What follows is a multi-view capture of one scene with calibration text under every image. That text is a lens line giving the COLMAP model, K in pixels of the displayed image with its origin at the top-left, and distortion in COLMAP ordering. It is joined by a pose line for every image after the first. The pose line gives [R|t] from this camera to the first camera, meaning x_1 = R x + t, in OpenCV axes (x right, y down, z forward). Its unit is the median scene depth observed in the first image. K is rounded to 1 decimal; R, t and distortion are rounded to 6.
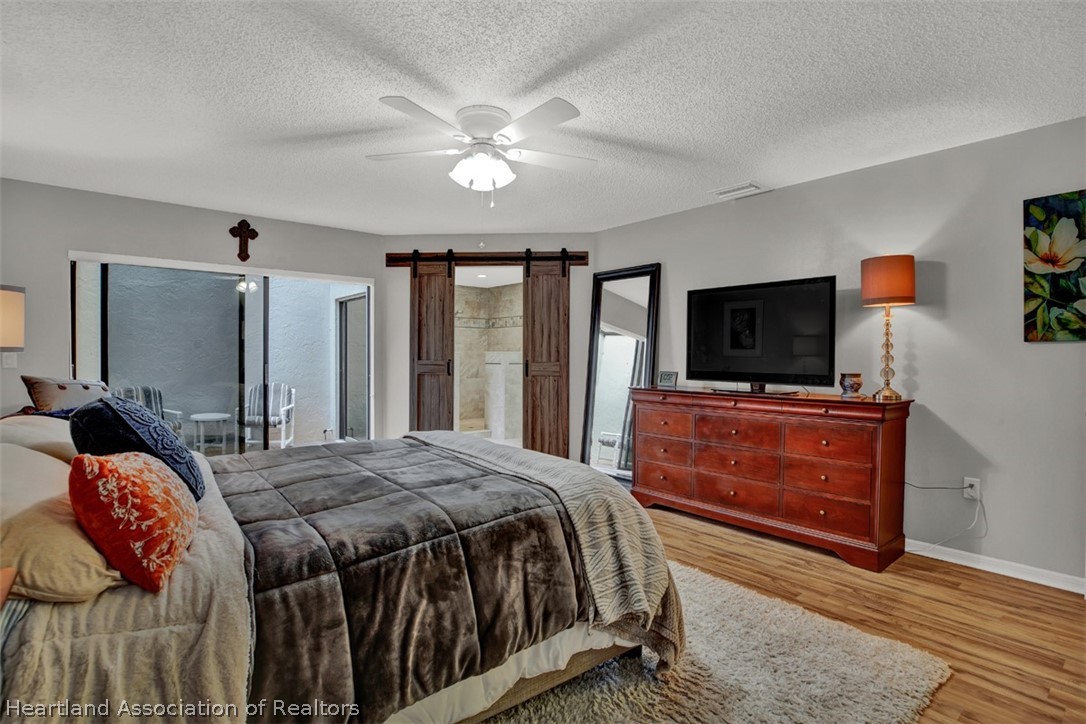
lens RADIAL K [[521.2, 0, 542.4], [0, 521.2, 356.6], [0, 0, 1]] dist [-0.027878, 0.002784]
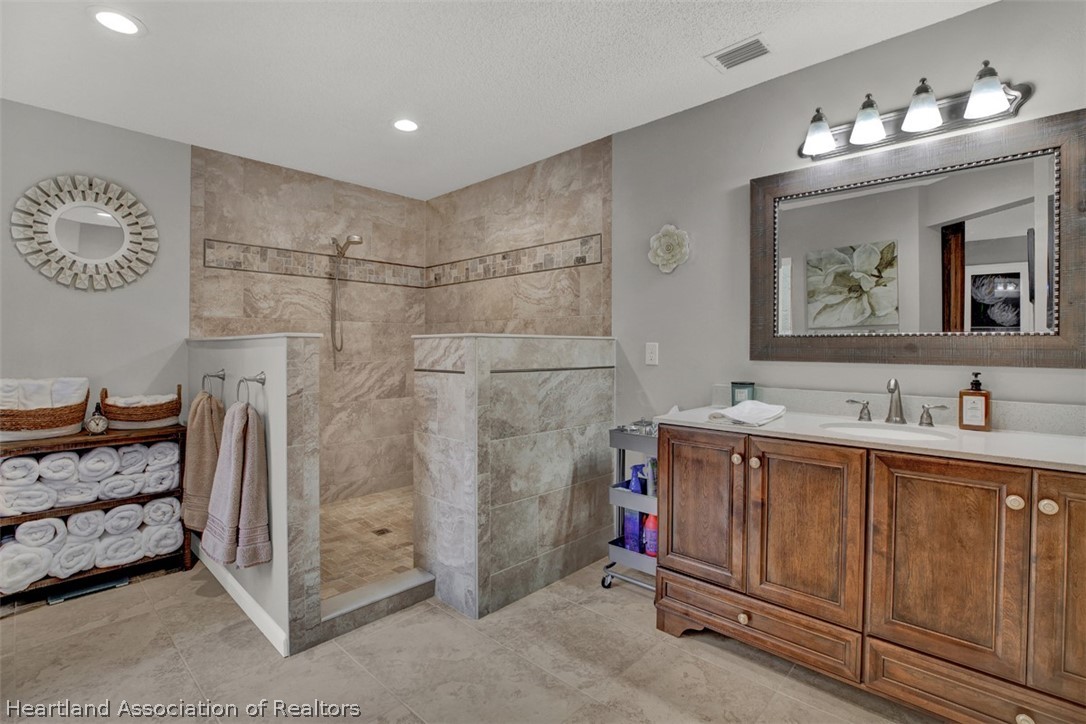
lens RADIAL K [[507.8, 0, 563.5], [0, 507.8, 342.2], [0, 0, 1]] dist [-0.040294, 0.010923]
pose [[0.988611, -0.004179, 0.150434, -0.053256], [0.006312, 0.999886, -0.013709, 0.000209], [-0.150360, 0.014503, 0.988525, 0.555004]]
